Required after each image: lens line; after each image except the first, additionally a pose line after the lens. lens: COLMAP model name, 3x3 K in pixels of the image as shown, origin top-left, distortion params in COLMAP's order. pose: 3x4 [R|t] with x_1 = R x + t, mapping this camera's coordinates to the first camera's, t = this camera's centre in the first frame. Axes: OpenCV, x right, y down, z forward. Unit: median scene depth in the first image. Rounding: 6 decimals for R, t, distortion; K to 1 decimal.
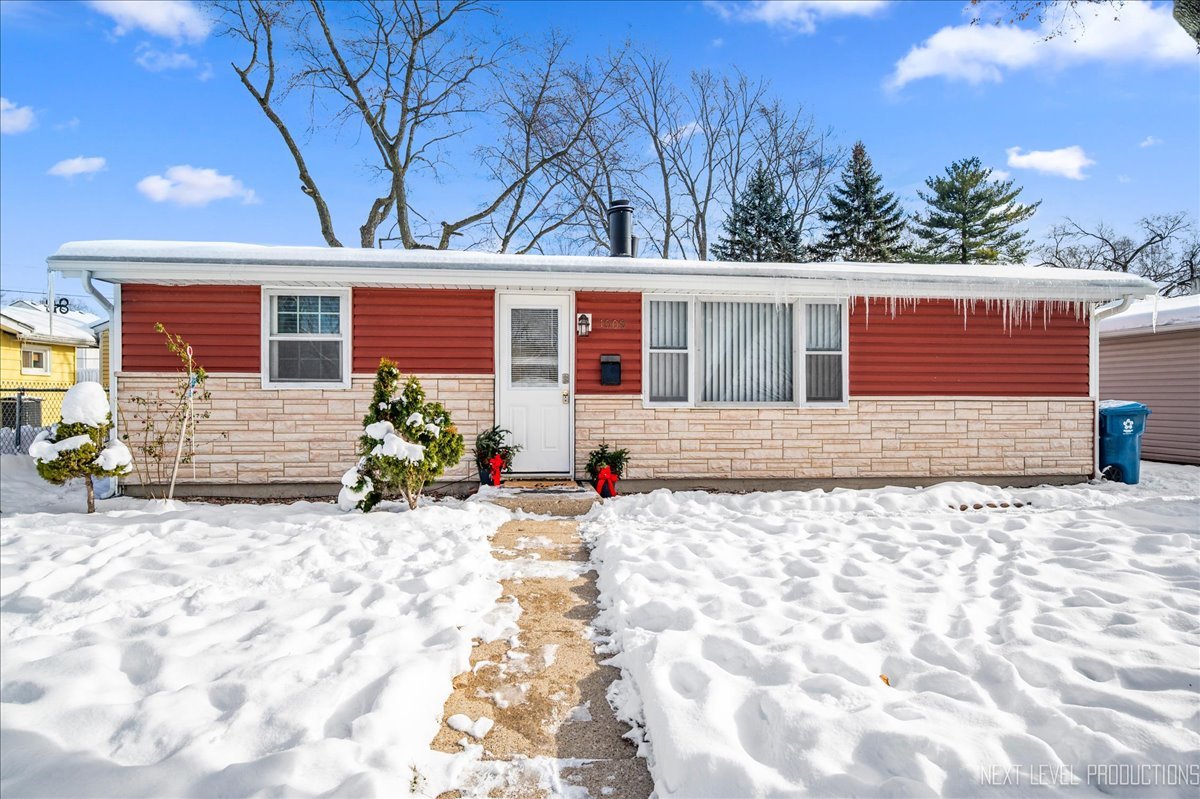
lens RADIAL K [[477.4, 0, 593.9], [0, 477.4, 395.8], [0, 0, 1]] dist [-0.002296, -0.000191]
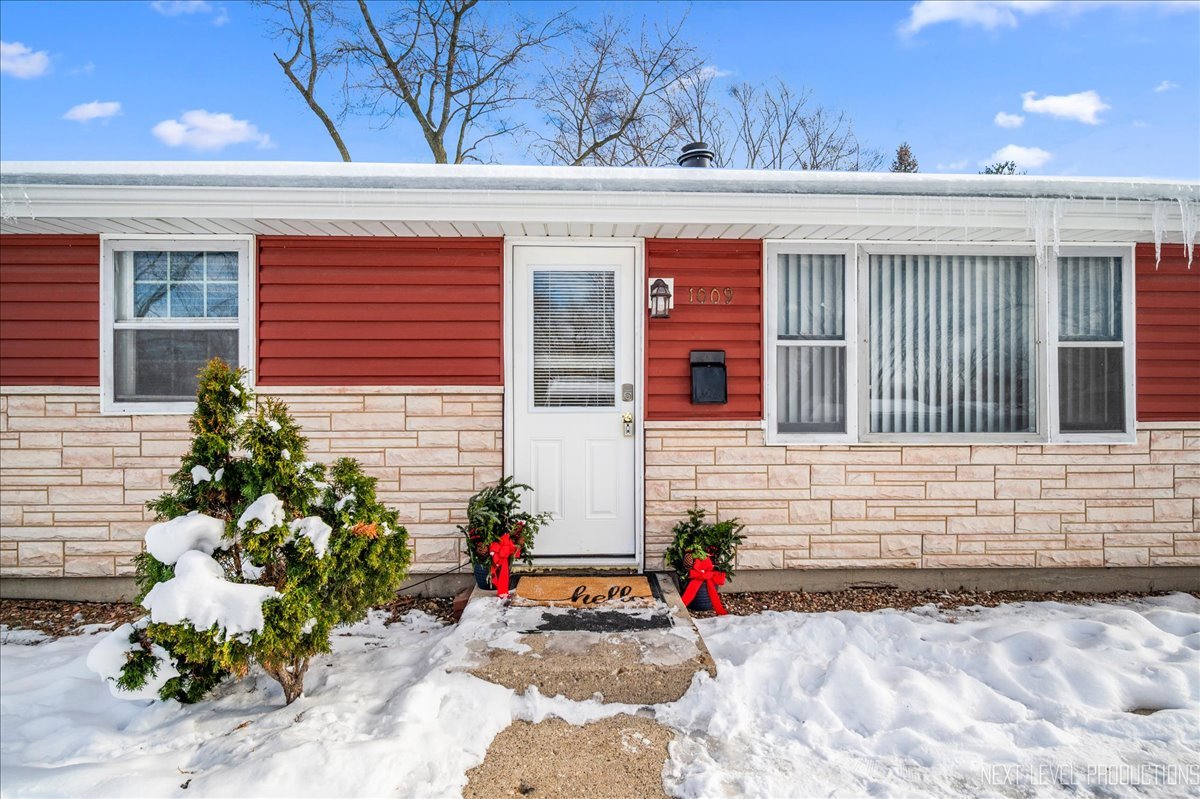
lens RADIAL K [[477.4, 0, 611.8], [0, 477.4, 397.5], [0, 0, 1]] dist [-0.002296, -0.000191]
pose [[0.997353, -0.000649, -0.072715, -0.037400], [0.001164, 0.999975, 0.007034, -0.034185], [0.072709, -0.007100, 0.997328, 0.432576]]
